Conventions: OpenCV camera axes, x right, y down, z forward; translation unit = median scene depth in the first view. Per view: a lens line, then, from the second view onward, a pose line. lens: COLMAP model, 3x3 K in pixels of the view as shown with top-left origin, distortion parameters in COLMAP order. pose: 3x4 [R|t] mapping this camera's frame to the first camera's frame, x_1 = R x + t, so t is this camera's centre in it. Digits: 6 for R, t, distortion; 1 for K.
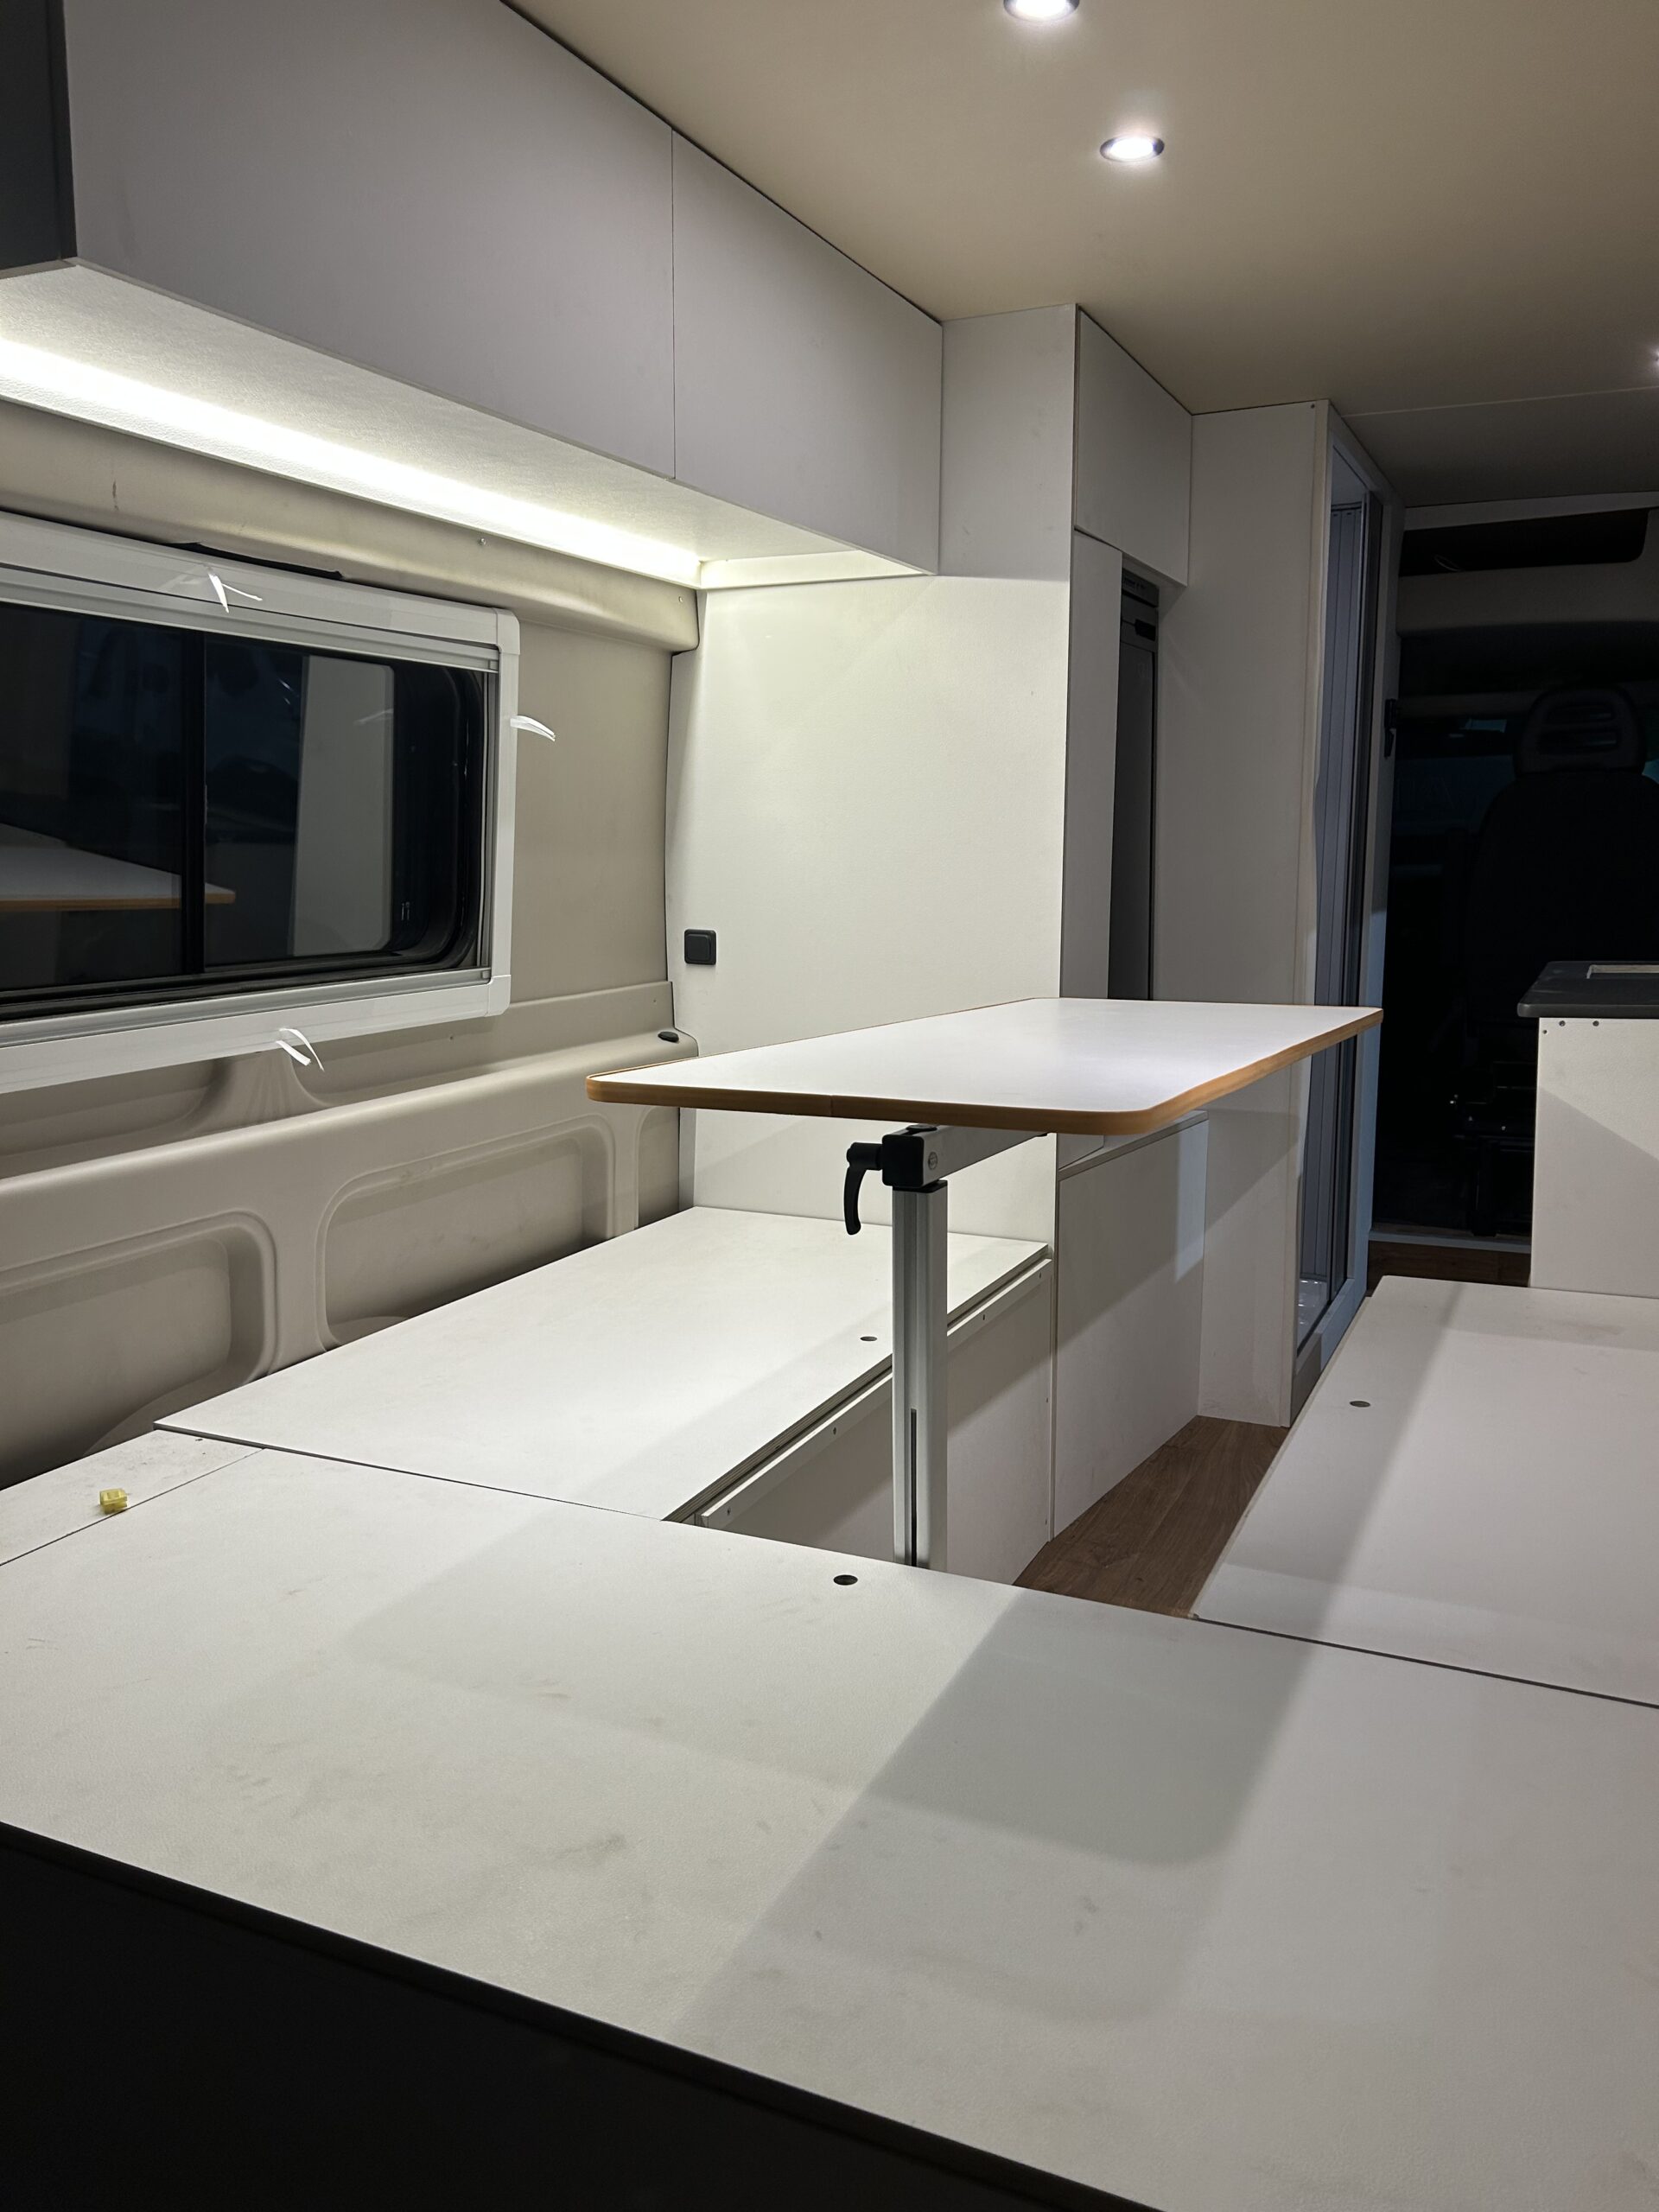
lens RADIAL K [[1657.1, 0, 809.7], [0, 1657.1, 1063.5], [0, 0, 1]] dist [0.049766, -0.052736]
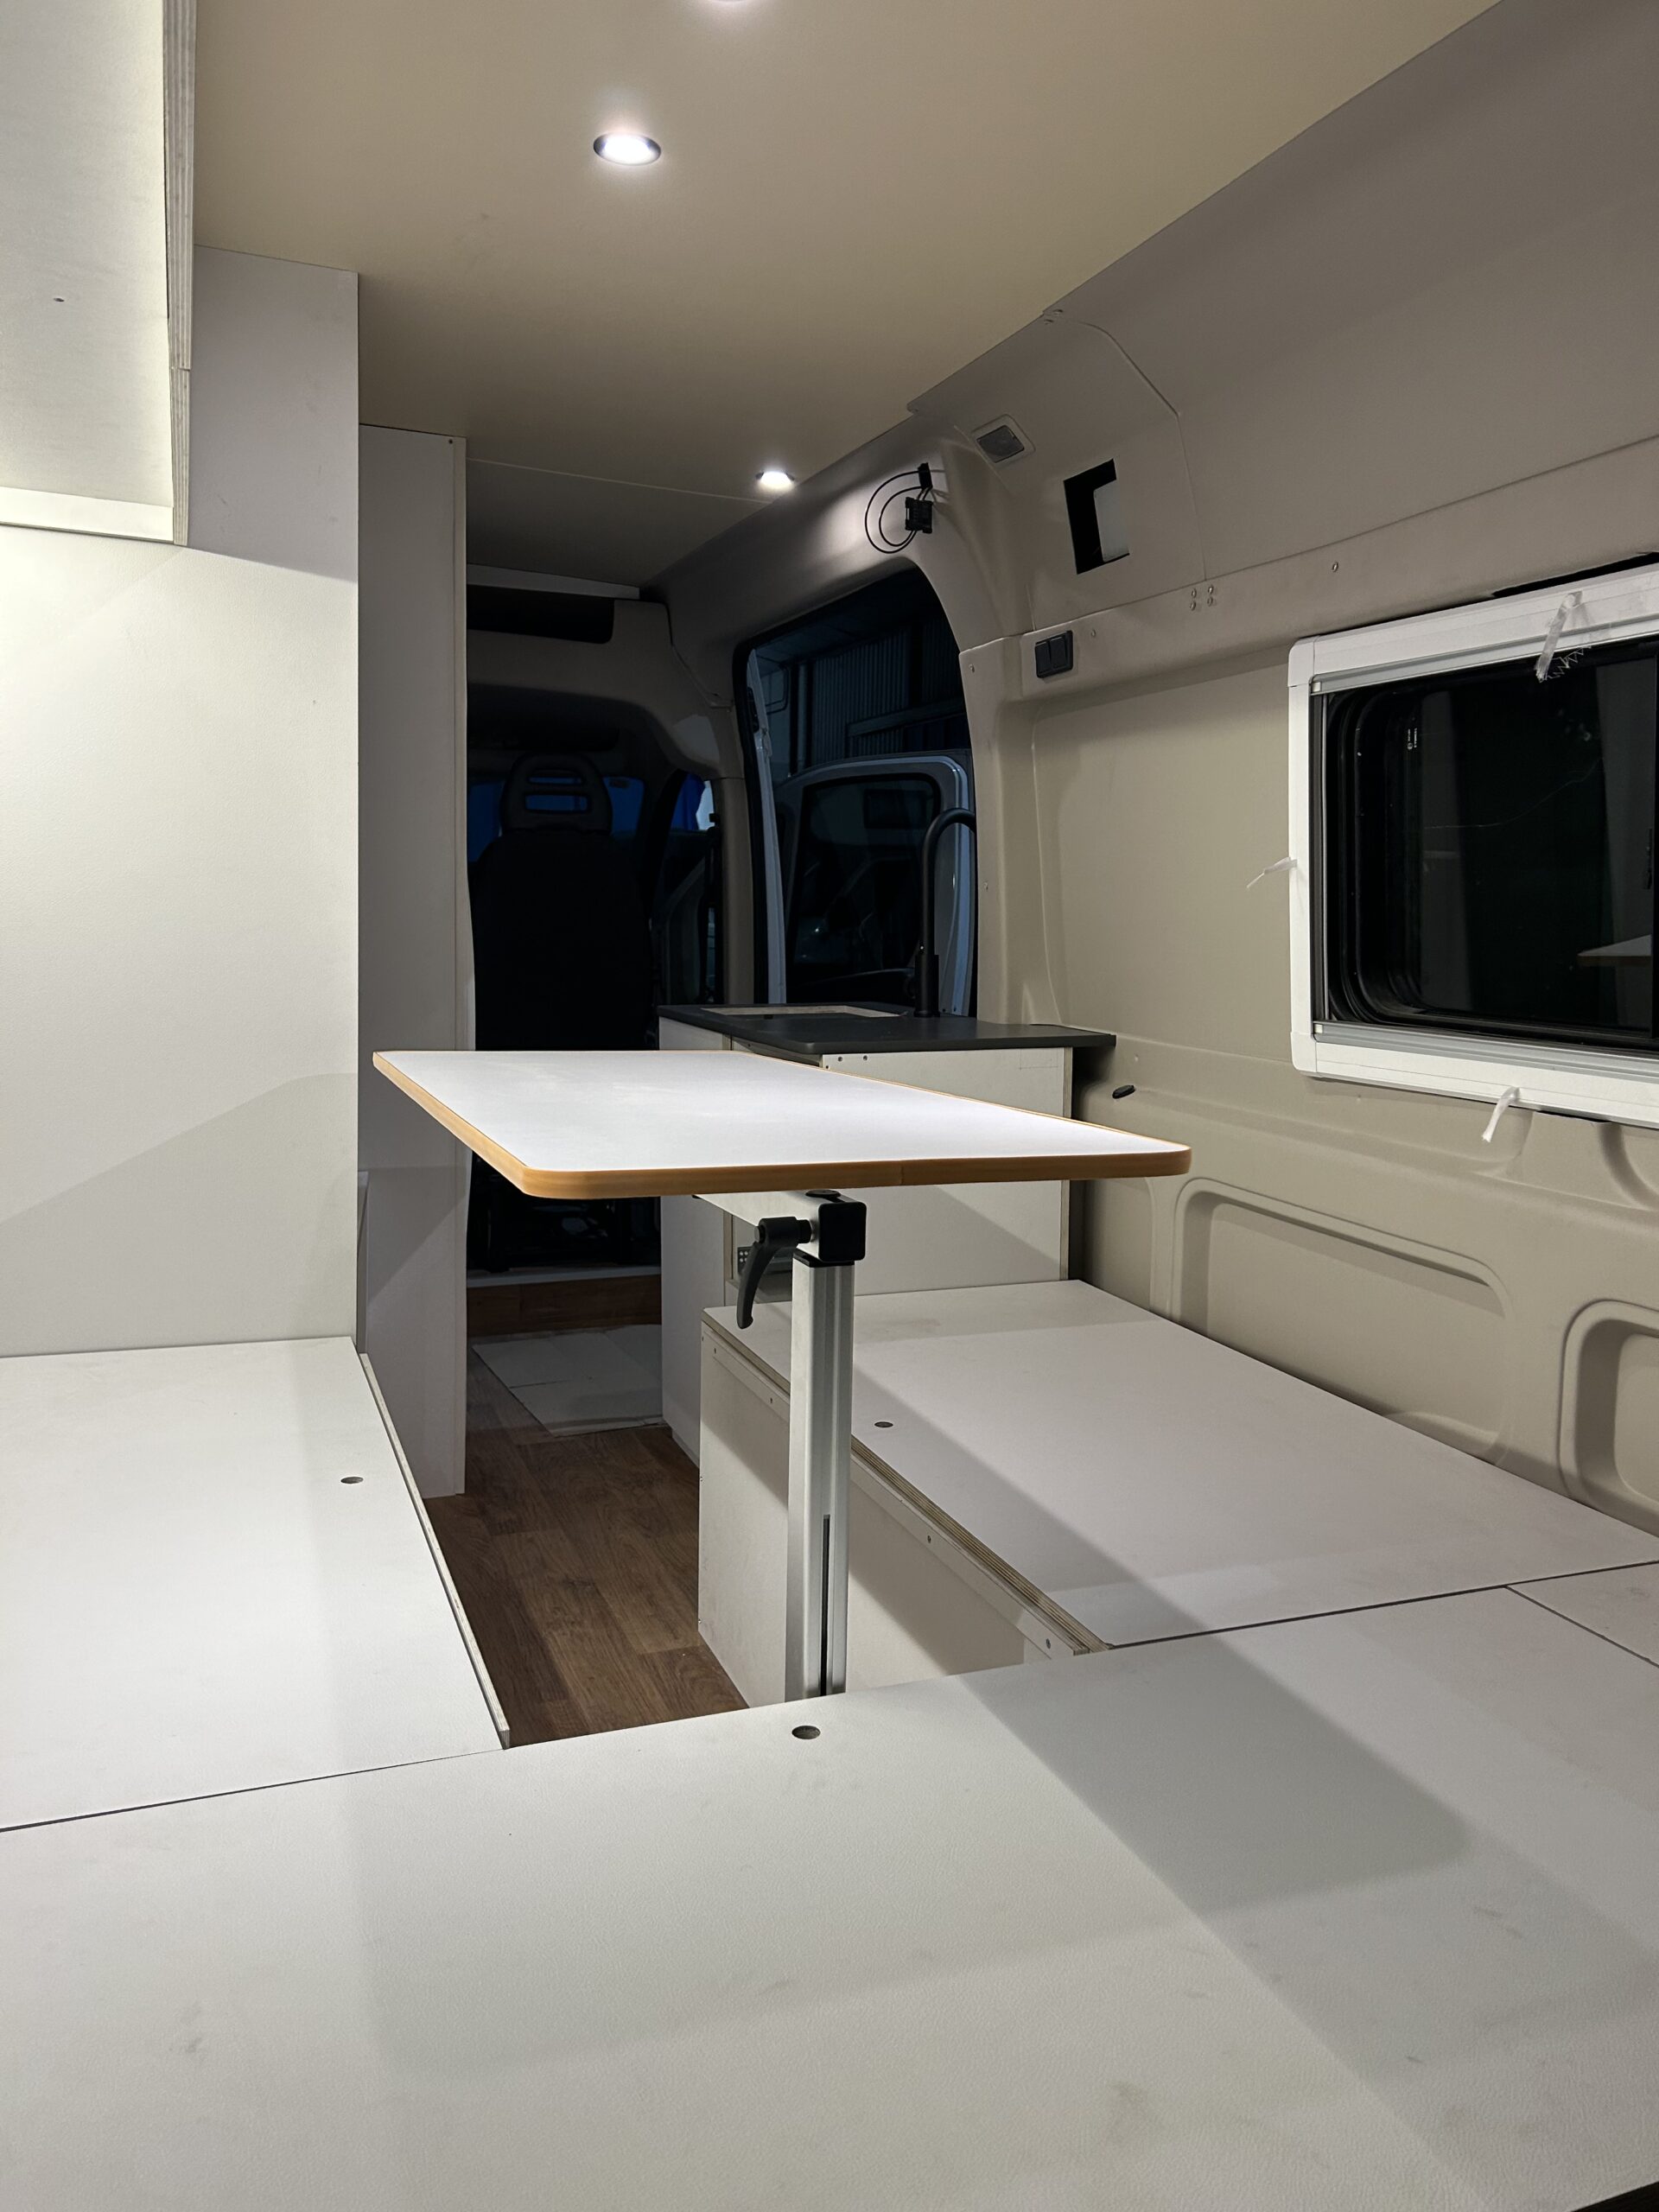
lens RADIAL K [[1657.1, 0, 841.1], [0, 1657.1, 1069.5], [0, 0, 1]] dist [0.049766, -0.052736]
pose [[0.681764, -0.043669, 0.730267, -0.367981], [0.060583, 0.998158, 0.003129, -0.020701], [-0.729059, 0.042109, 0.683154, 0.243705]]
